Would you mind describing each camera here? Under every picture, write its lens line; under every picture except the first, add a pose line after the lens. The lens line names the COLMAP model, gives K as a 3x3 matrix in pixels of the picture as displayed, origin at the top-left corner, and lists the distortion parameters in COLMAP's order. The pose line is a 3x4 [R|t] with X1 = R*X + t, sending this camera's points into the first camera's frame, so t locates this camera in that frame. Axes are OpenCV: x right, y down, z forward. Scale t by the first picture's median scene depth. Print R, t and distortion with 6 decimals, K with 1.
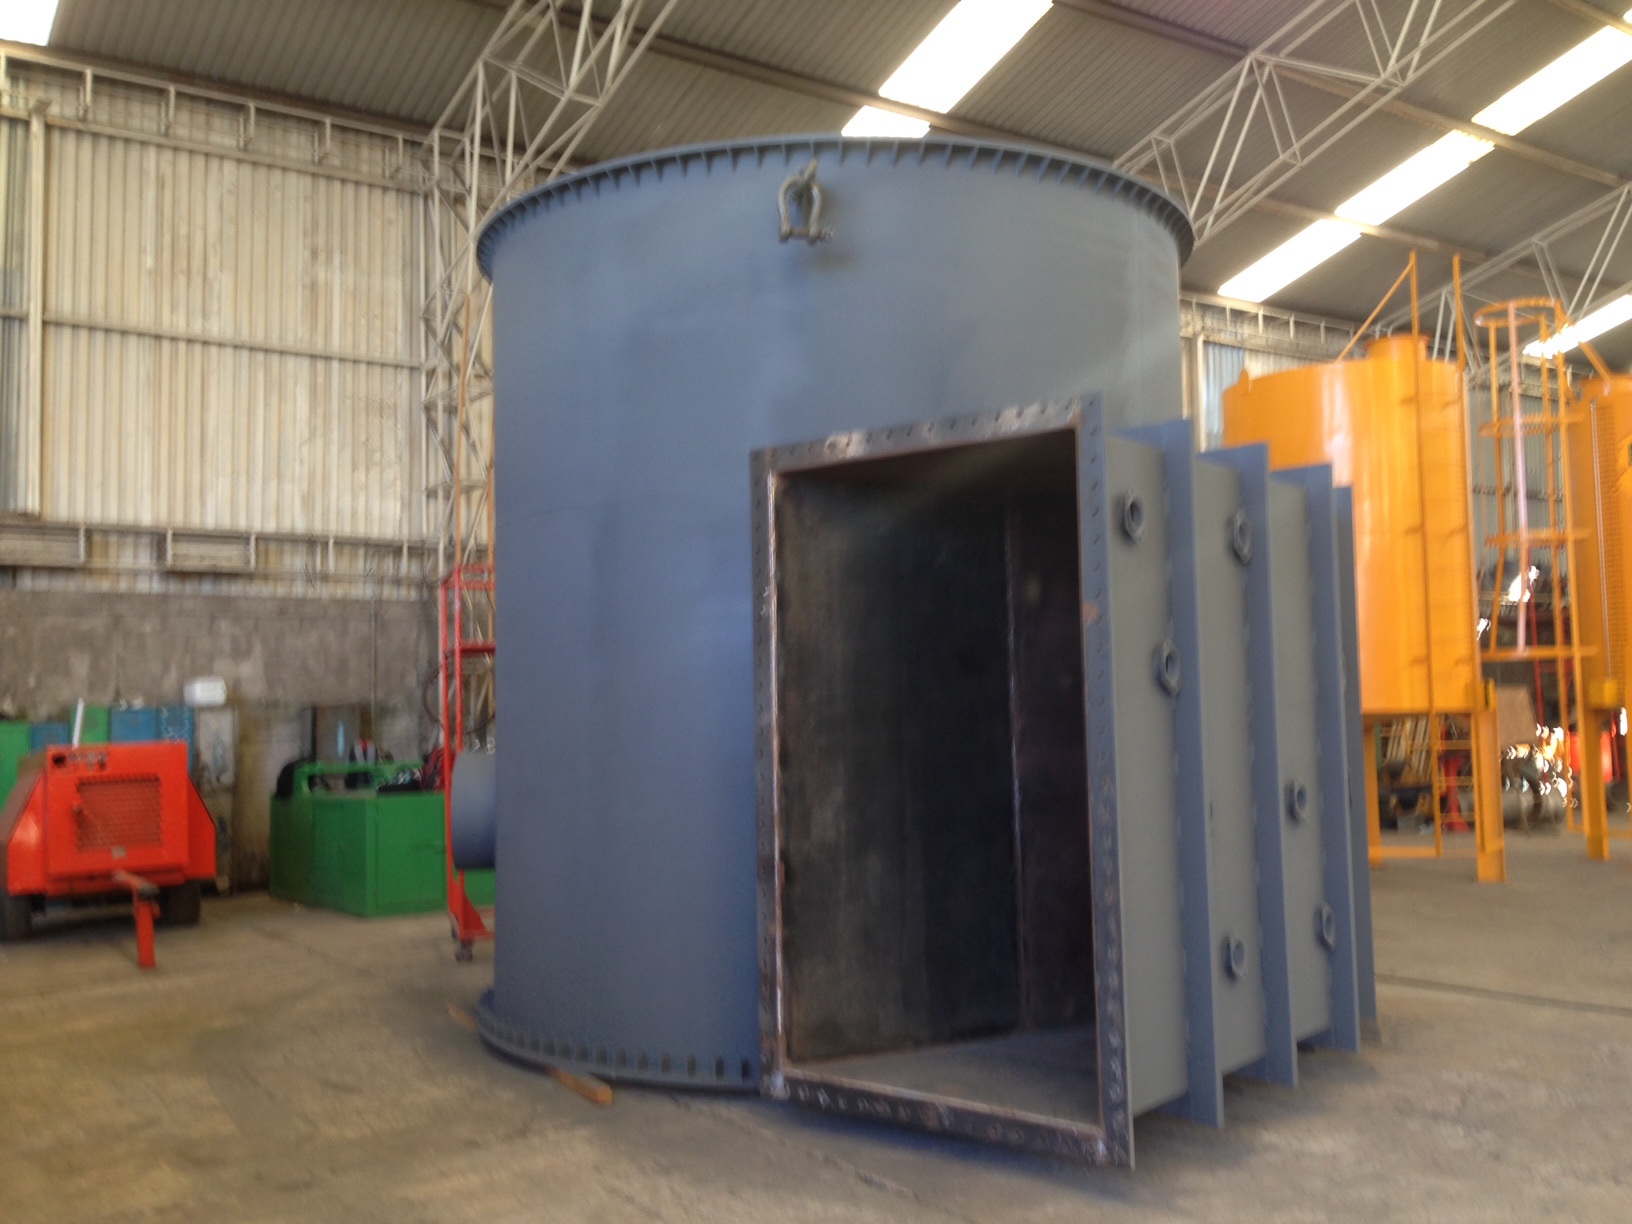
lens RADIAL K [[1410.7, 0, 818.1], [0, 1410.7, 632.8], [0, 0, 1]] dist [0.129707, -0.207315]
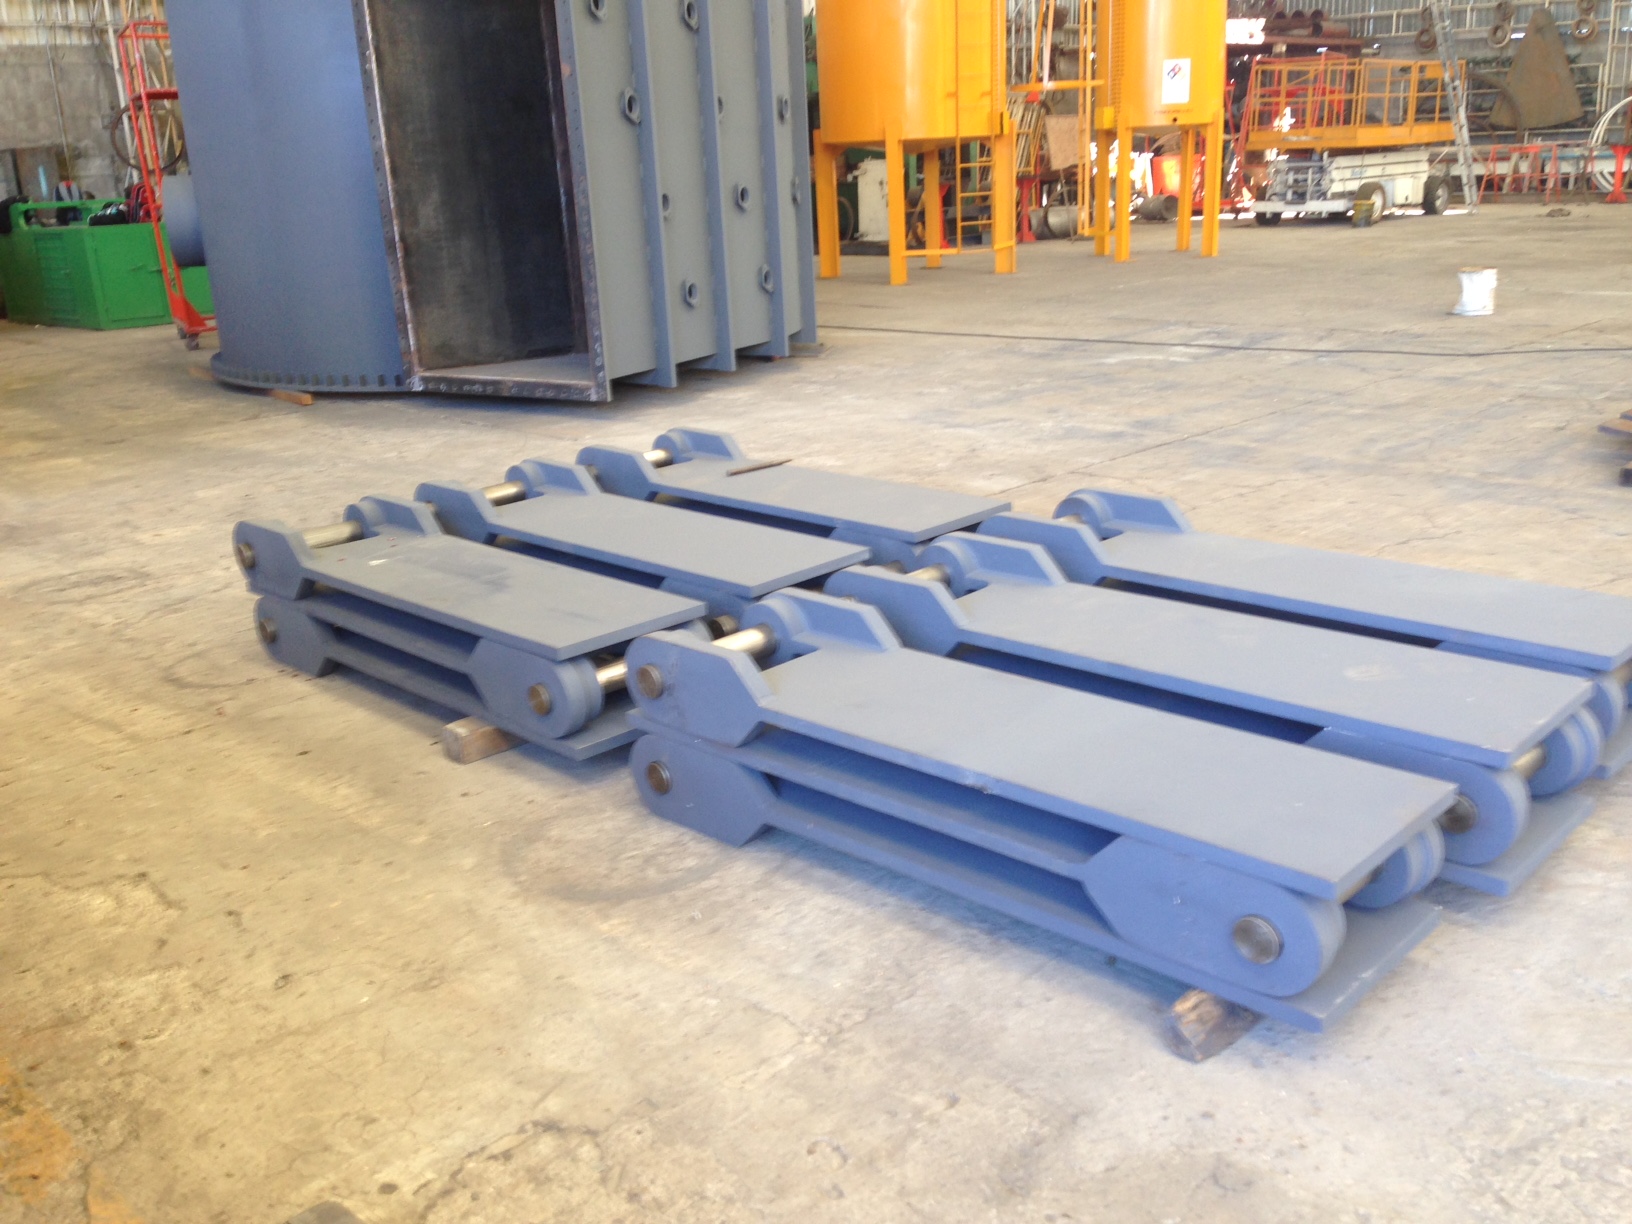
lens RADIAL K [[1410.7, 0, 818.1], [0, 1410.7, 632.8], [0, 0, 1]] dist [0.129707, -0.207315]
pose [[0.983902, -0.073699, 0.162807, 0.127404], [0.008651, 0.929580, 0.368520, -0.014077], [-0.178502, -0.361179, 0.915252, -0.630005]]
